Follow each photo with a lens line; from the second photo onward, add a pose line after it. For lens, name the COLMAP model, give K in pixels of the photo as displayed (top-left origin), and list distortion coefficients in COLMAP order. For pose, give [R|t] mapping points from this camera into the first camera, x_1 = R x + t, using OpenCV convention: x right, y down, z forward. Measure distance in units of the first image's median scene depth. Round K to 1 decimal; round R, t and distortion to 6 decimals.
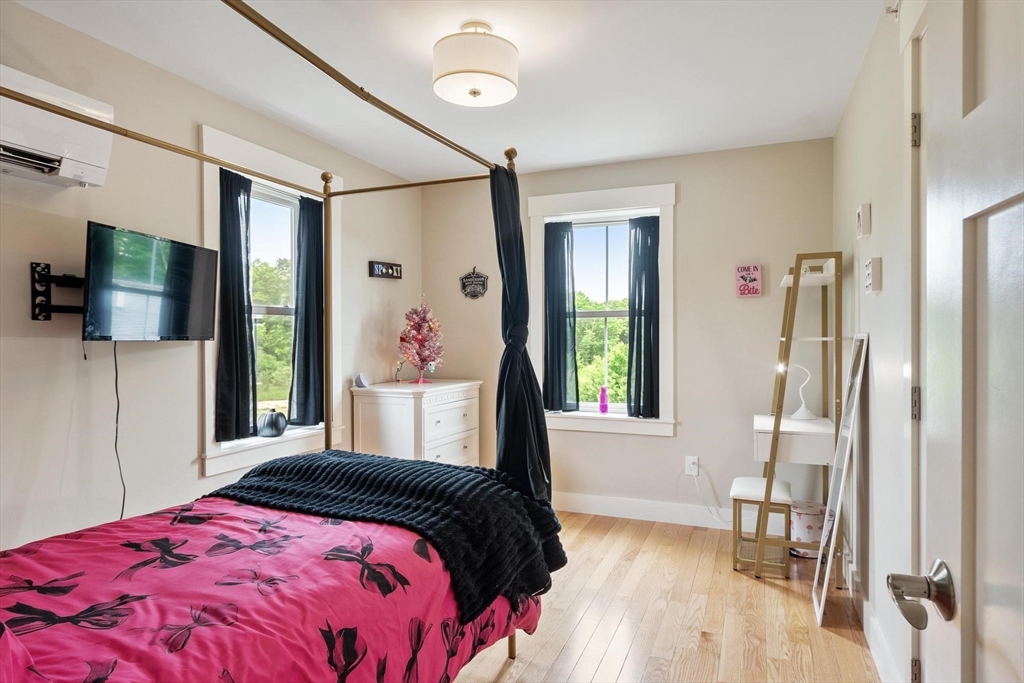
lens RADIAL K [[601.8, 0, 512.0], [0, 601.8, 341.5], [0, 0, 1]] dist [-0.000262, -0.000097]
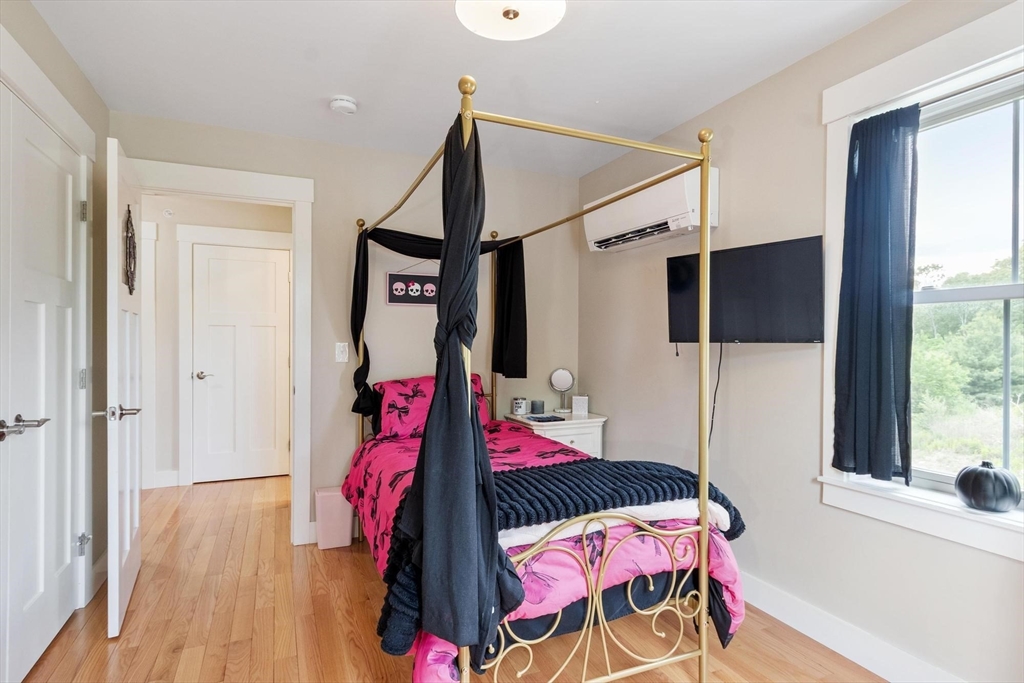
lens RADIAL K [[515.5, 0, 509.7], [0, 515.5, 346.1], [0, 0, 1]] dist [0.000897, -0.000702]
pose [[-0.687079, 0.005710, -0.726560, 0.332031], [-0.004336, 0.999919, 0.011959, -0.004903], [0.726570, 0.011367, -0.686998, 1.185054]]
